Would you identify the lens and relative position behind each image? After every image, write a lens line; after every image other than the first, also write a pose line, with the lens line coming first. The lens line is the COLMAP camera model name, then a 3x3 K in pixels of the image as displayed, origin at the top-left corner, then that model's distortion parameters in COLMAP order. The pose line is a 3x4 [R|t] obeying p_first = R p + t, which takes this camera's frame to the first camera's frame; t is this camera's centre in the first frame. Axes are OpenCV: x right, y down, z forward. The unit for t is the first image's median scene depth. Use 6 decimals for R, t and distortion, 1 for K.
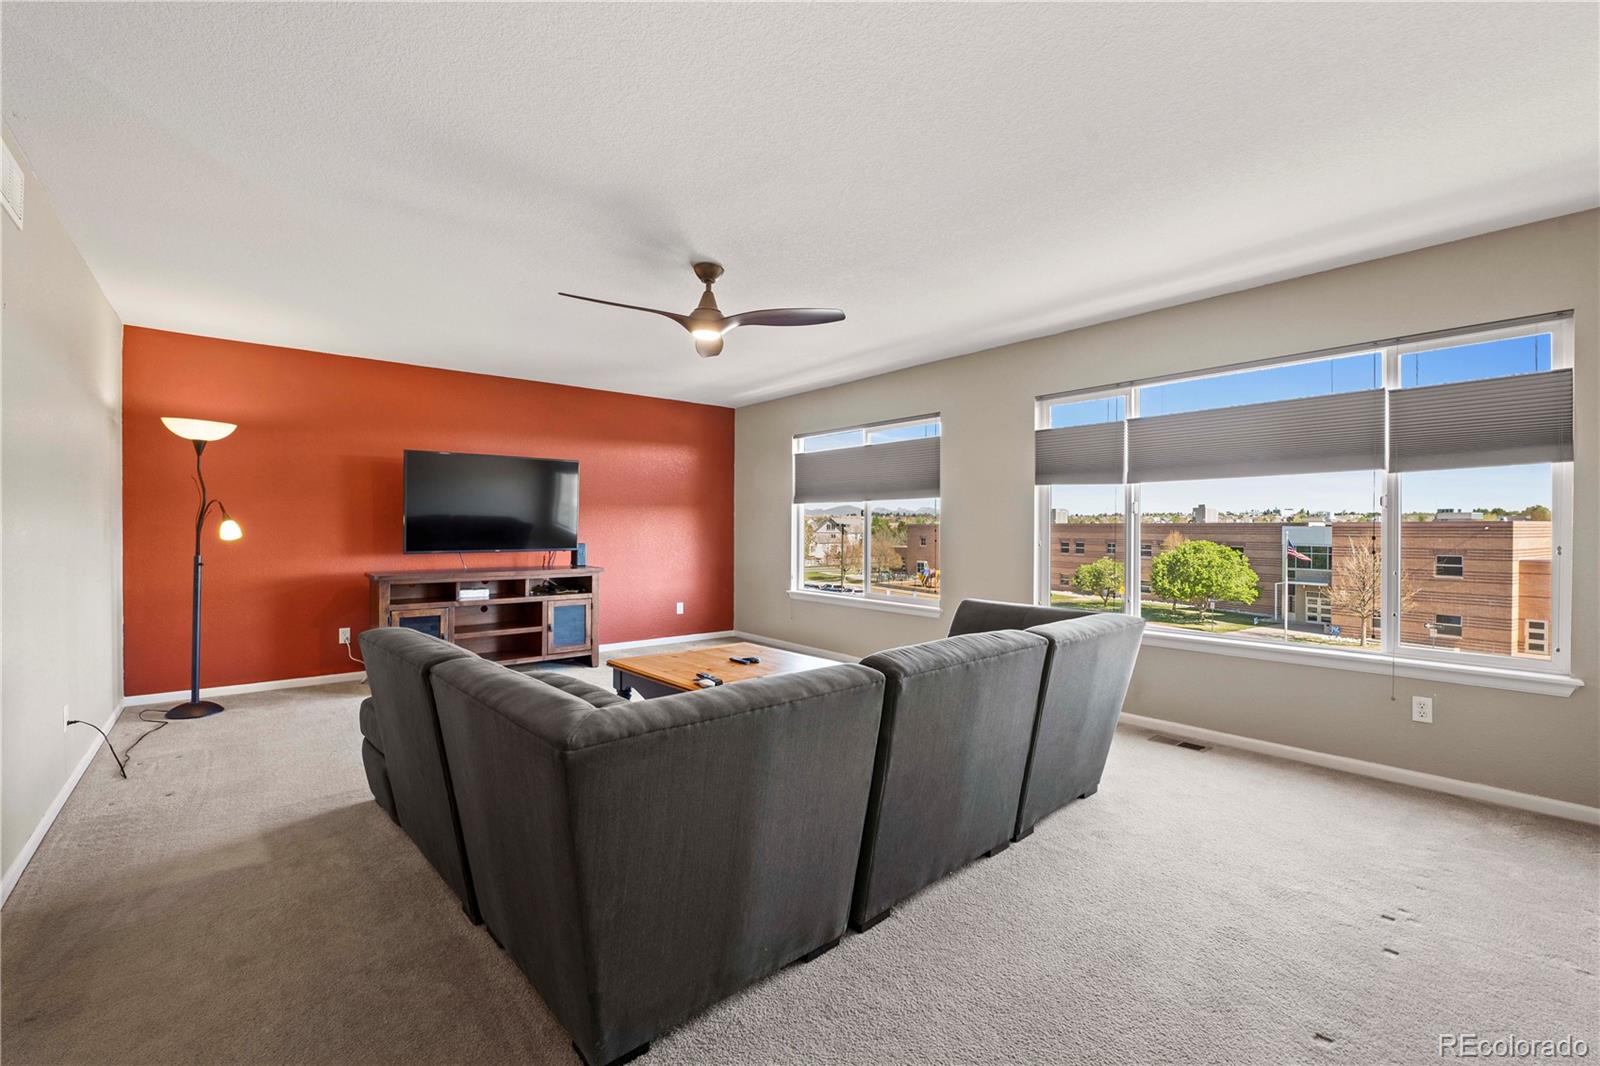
lens RADIAL K [[683.4, 0, 800.0], [0, 683.4, 533.0], [0, 0, 1]] dist [-0.011148, -0.000318]
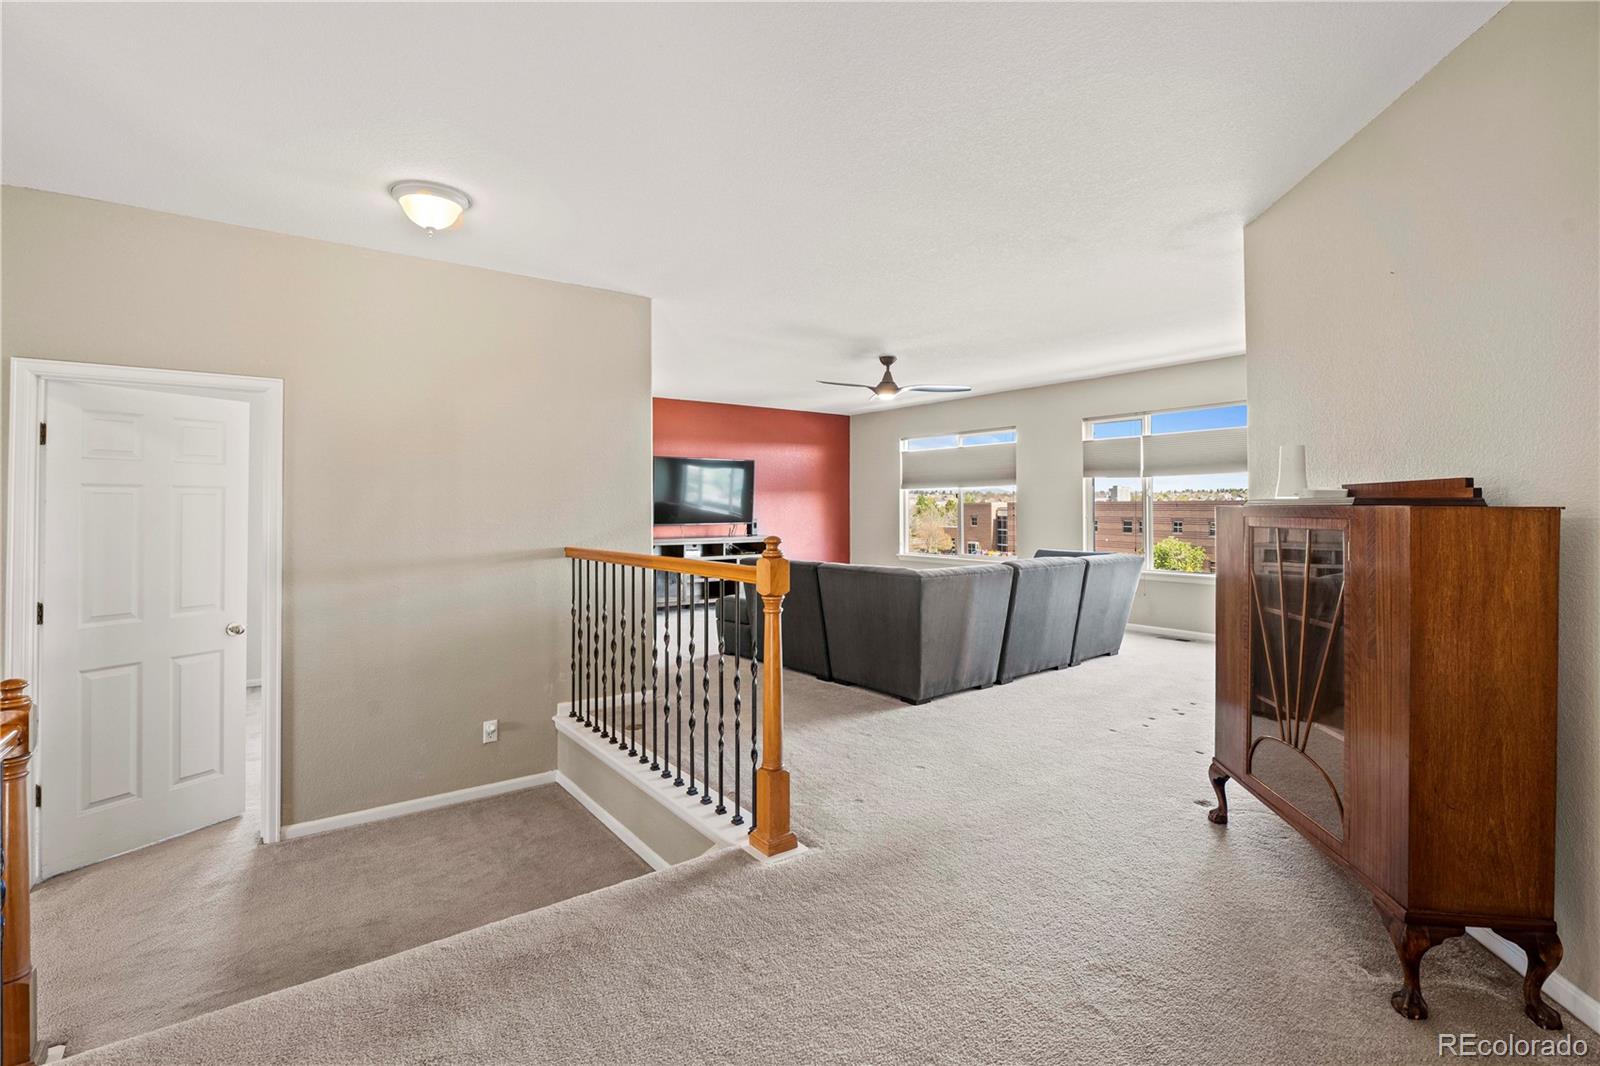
lens RADIAL K [[716.2, 0, 794.8], [0, 716.2, 497.4], [0, 0, 1]] dist [-0.009310, -0.000026]
pose [[0.997855, -0.006042, -0.065180, -0.185926], [0.004636, 0.999754, -0.021697, 0.004724], [0.065295, 0.021348, 0.997638, -0.610093]]
